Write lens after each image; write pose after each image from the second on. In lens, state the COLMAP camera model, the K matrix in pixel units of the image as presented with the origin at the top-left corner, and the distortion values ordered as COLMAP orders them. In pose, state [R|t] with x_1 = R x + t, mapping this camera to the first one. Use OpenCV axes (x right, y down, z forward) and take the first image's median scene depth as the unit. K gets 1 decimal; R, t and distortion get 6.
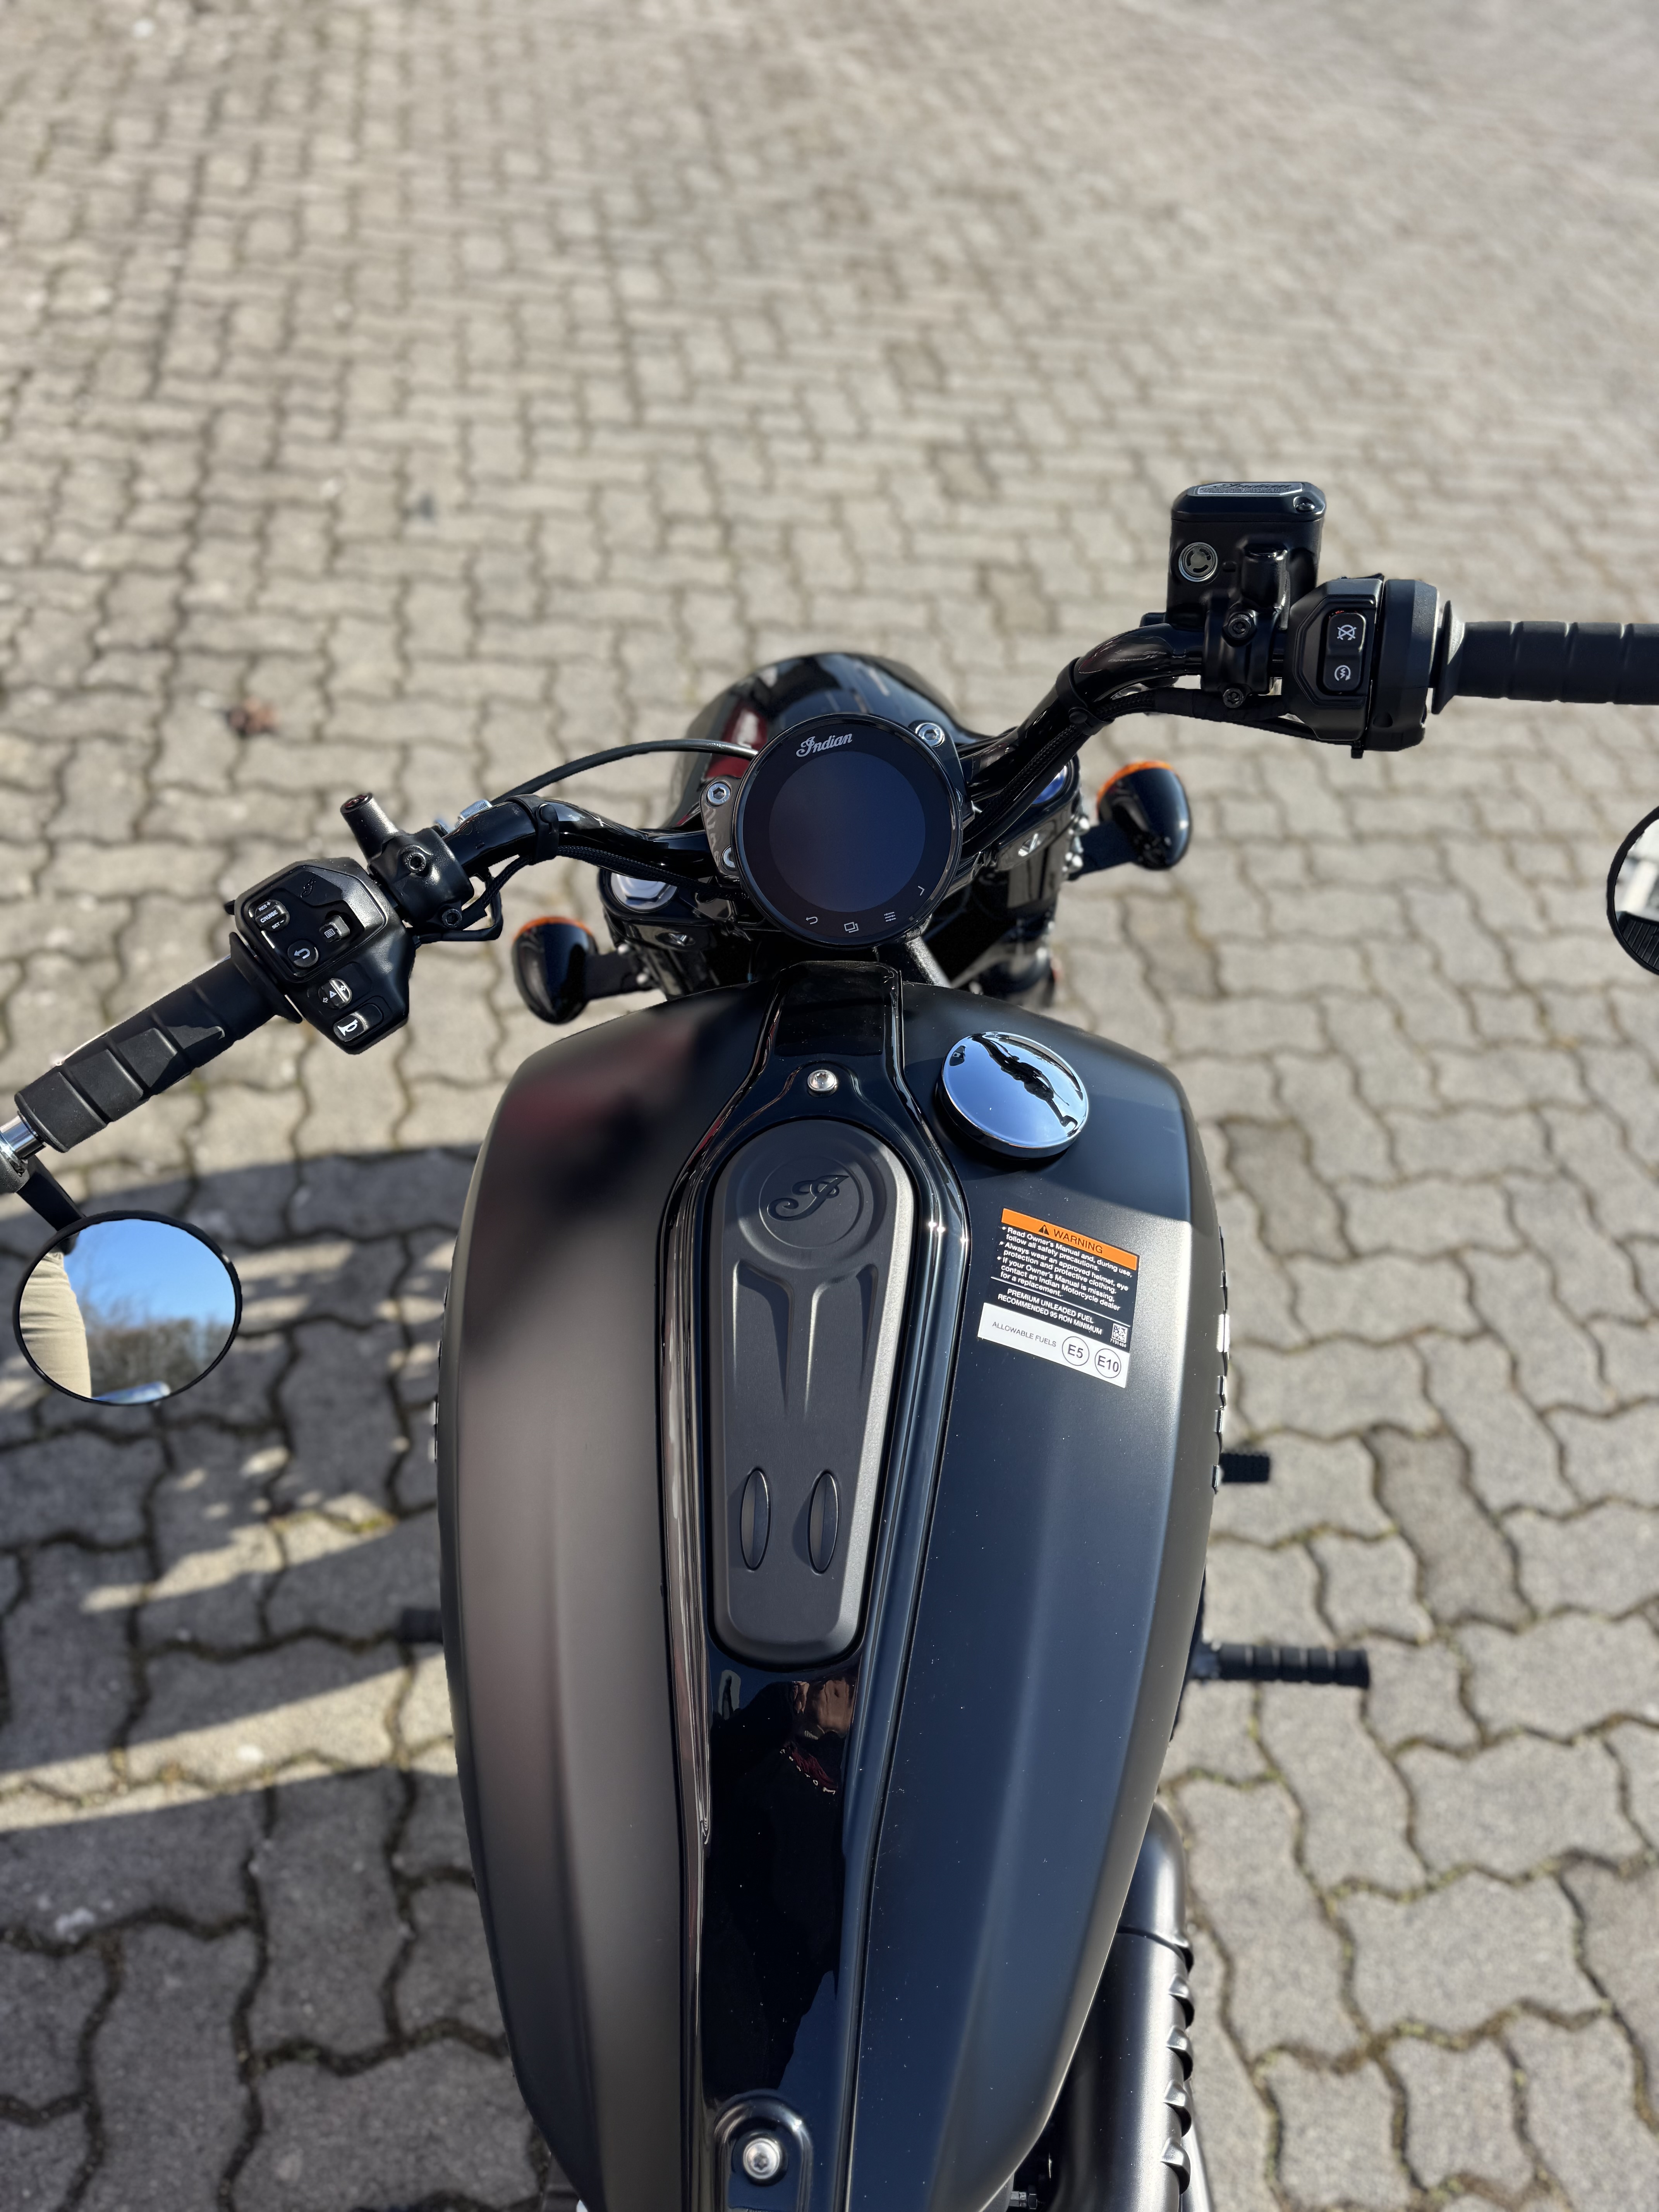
lens RADIAL K [[1567.2, 0, 829.1], [0, 1567.2, 1103.3], [0, 0, 1]] dist [0.038612, -0.044067]
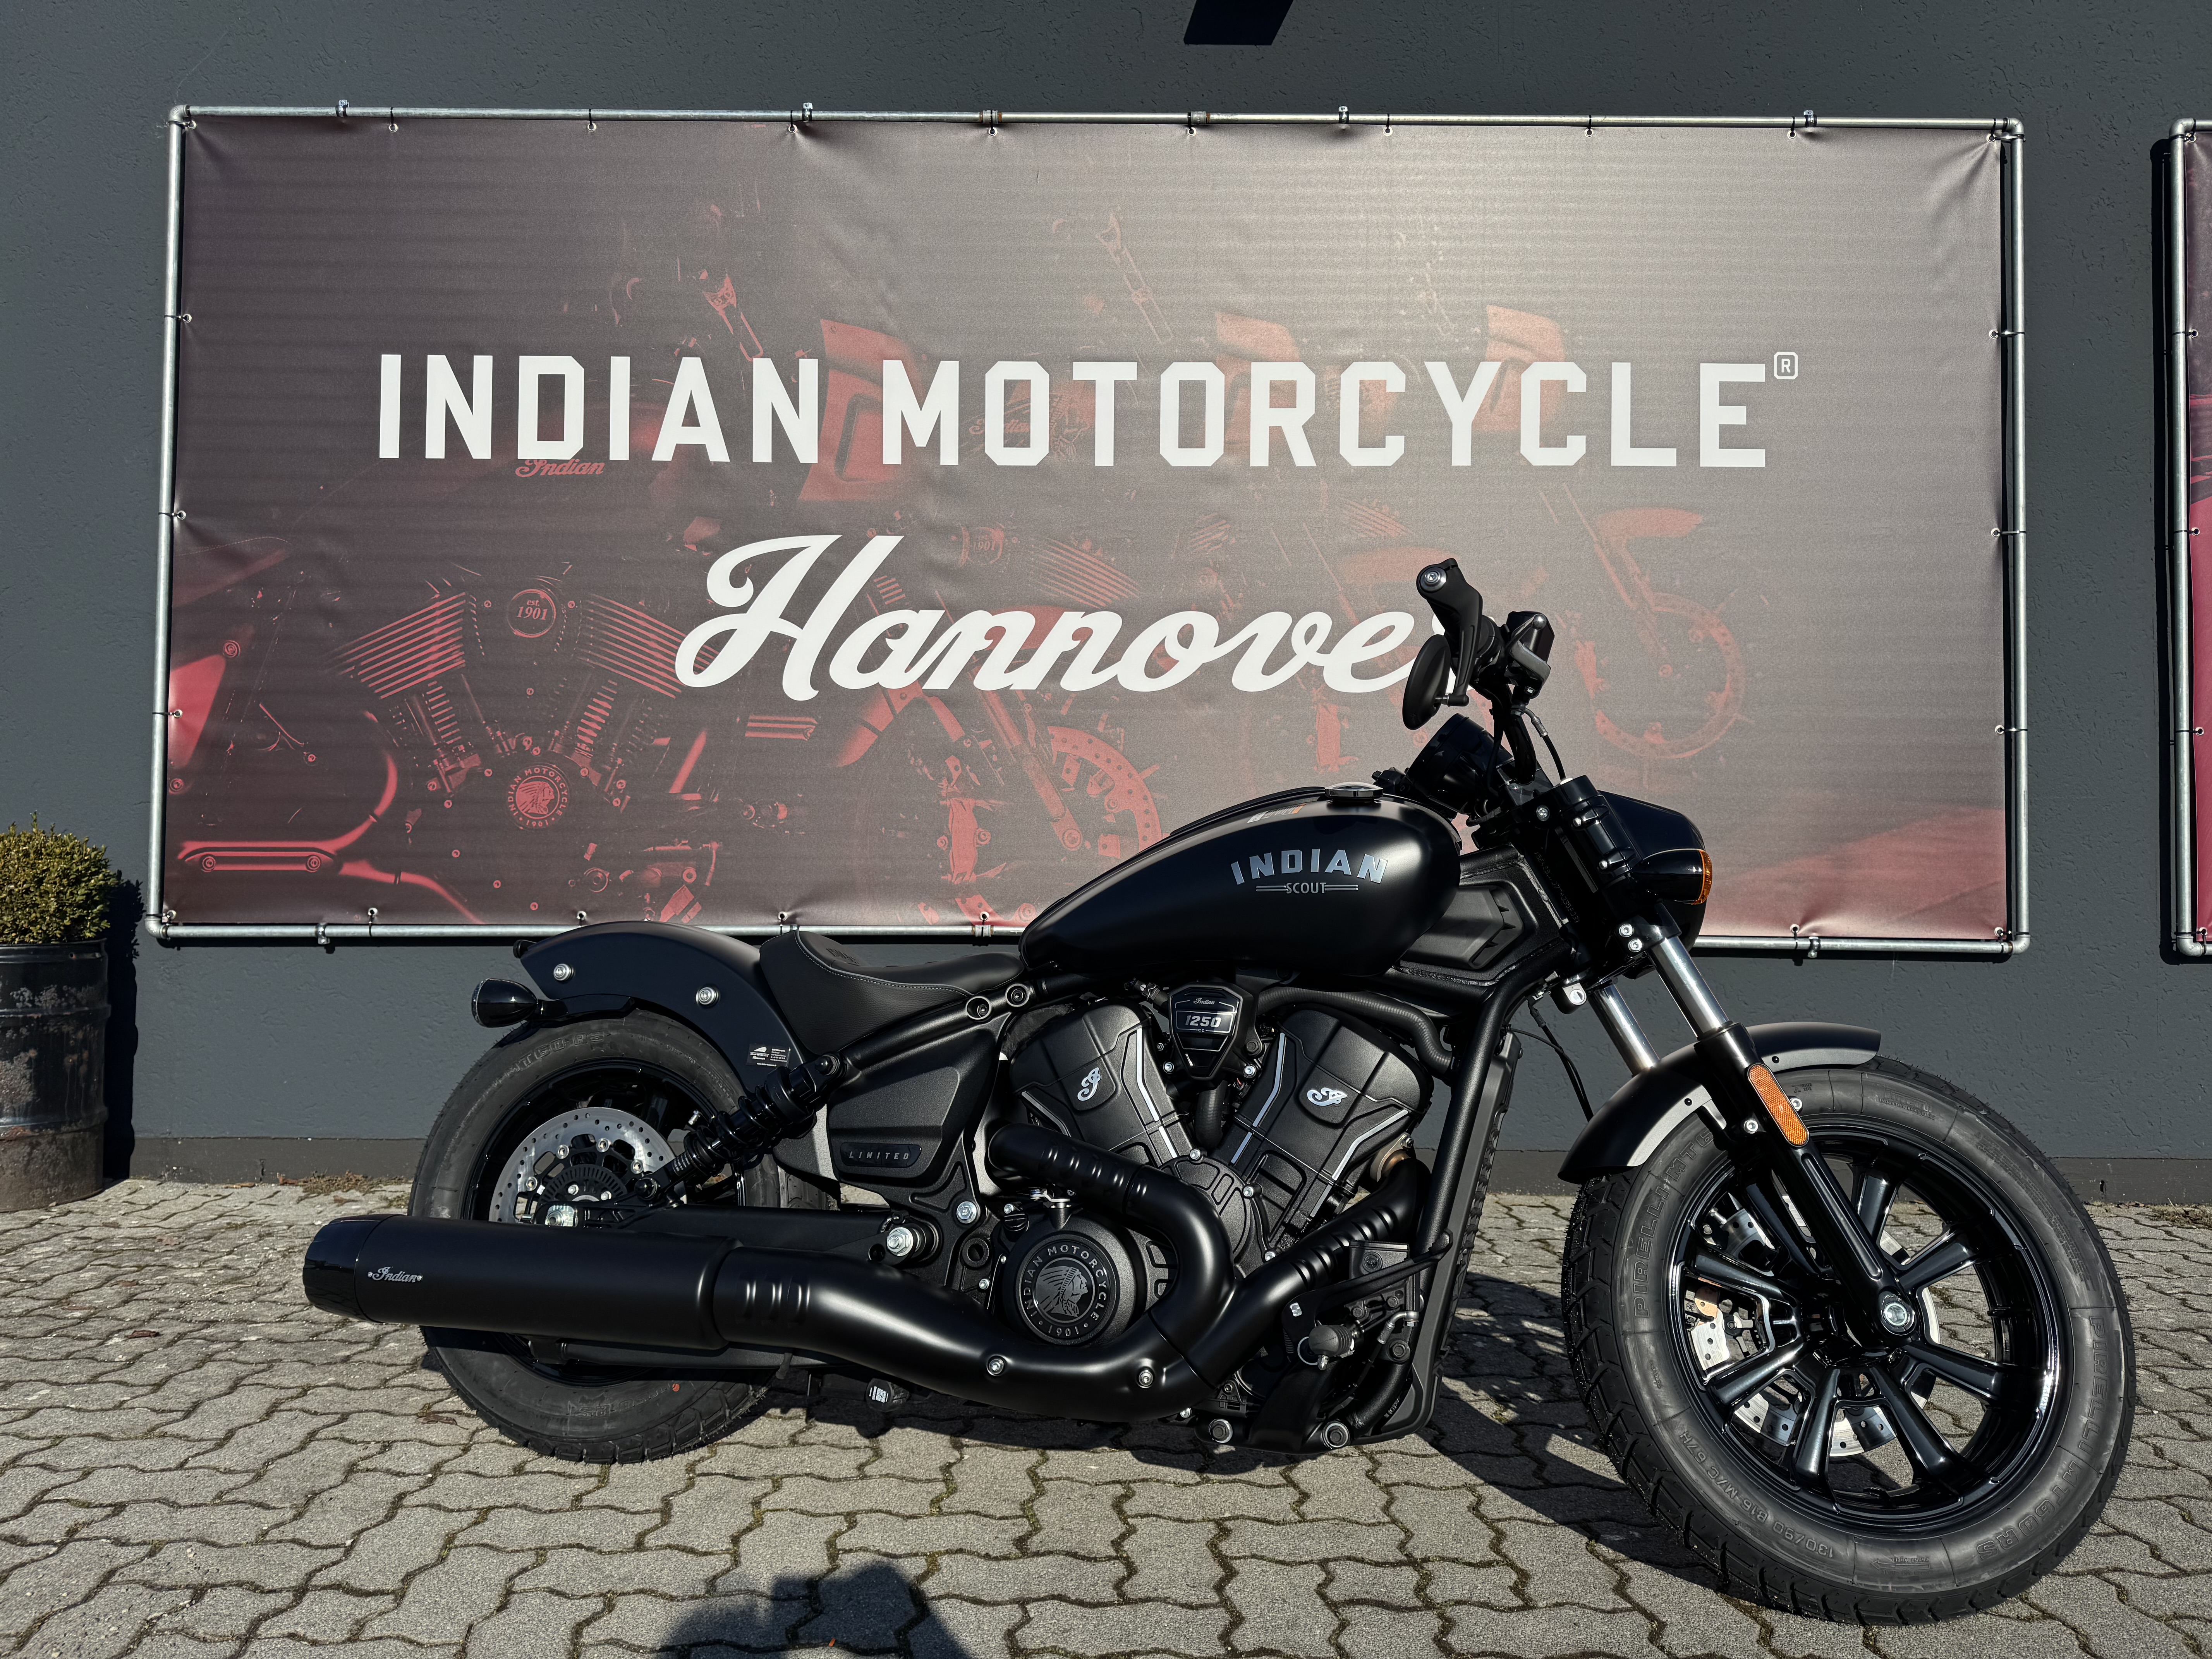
lens RADIAL K [[1567.2, 0, 1098.7], [0, 1567.2, 834.2], [0, 0, 1]] dist [0.038612, -0.044067]
pose [[-0.172455, -0.157080, -0.972412, 1.092887], [-0.753362, 0.657032, 0.027473, 0.116586], [0.634590, 0.737316, -0.231647, 0.549721]]
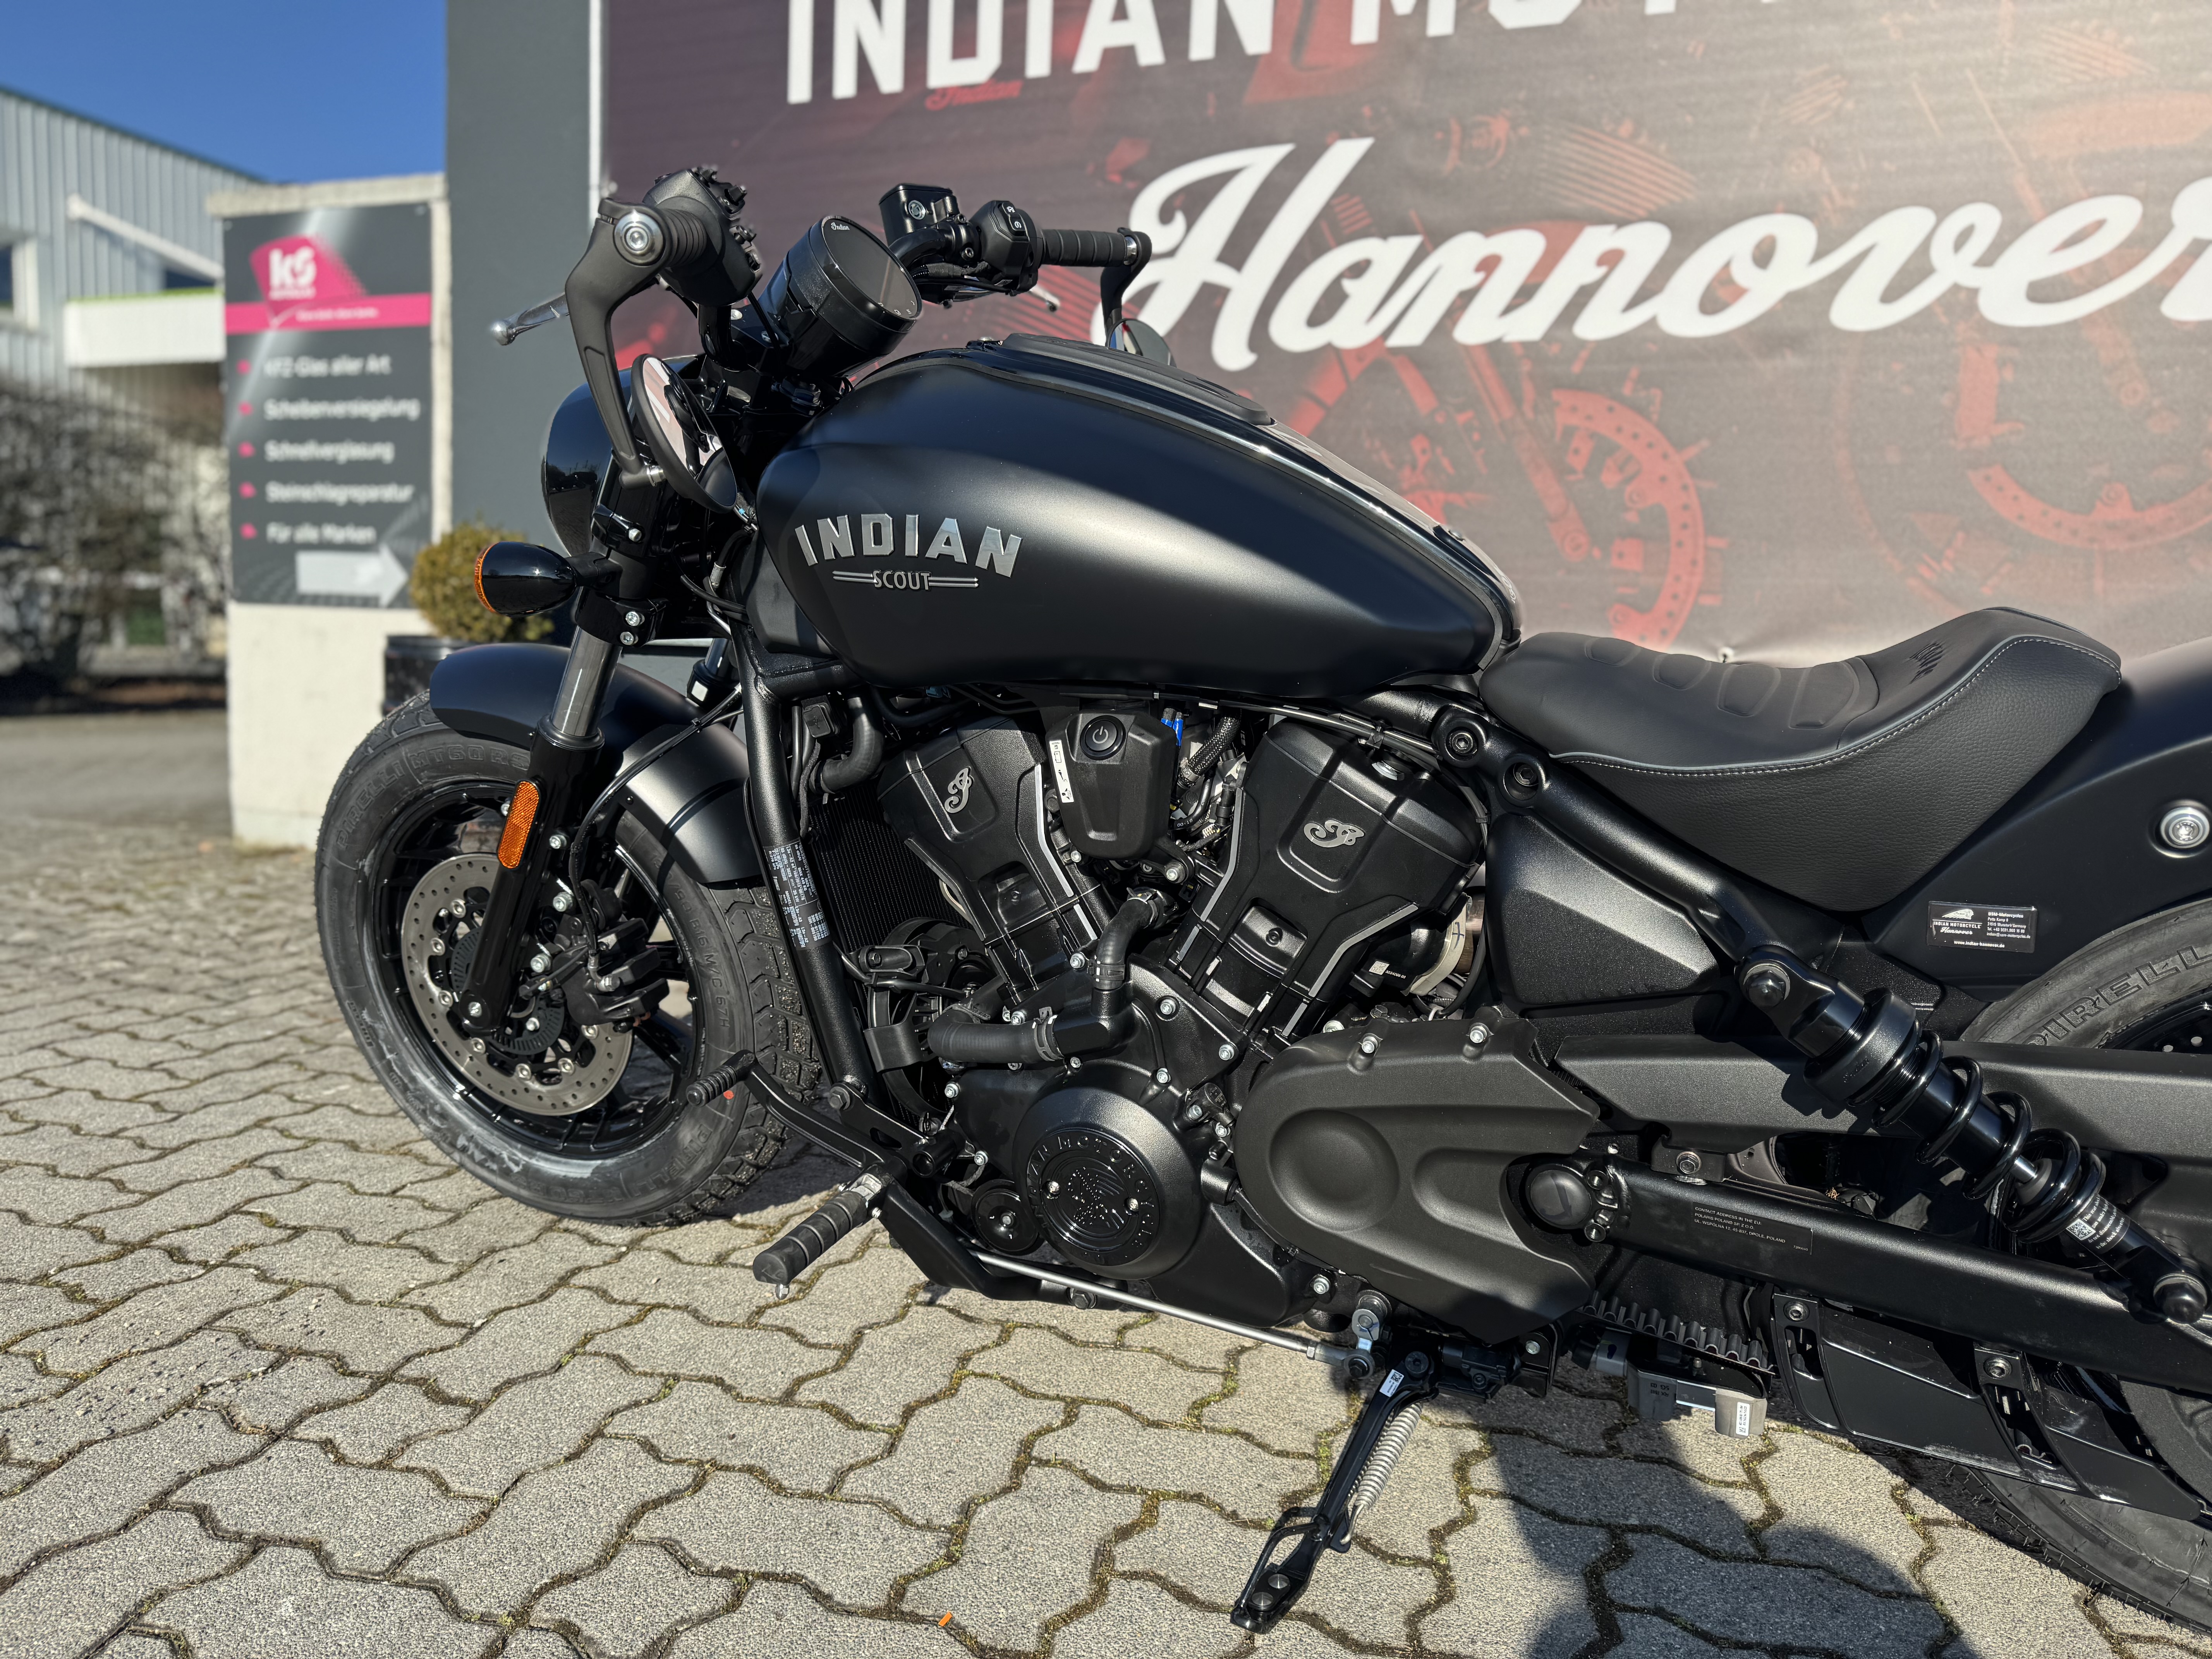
lens RADIAL K [[1567.2, 0, 1086.3], [0, 1567.2, 840.3], [0, 0, 1]] dist [0.038612, -0.044067]
pose [[-0.509807, -0.039915, -0.859362, 0.683763], [-0.704123, 0.593285, 0.390157, 0.112131], [0.494274, 0.804002, -0.330566, 0.570637]]
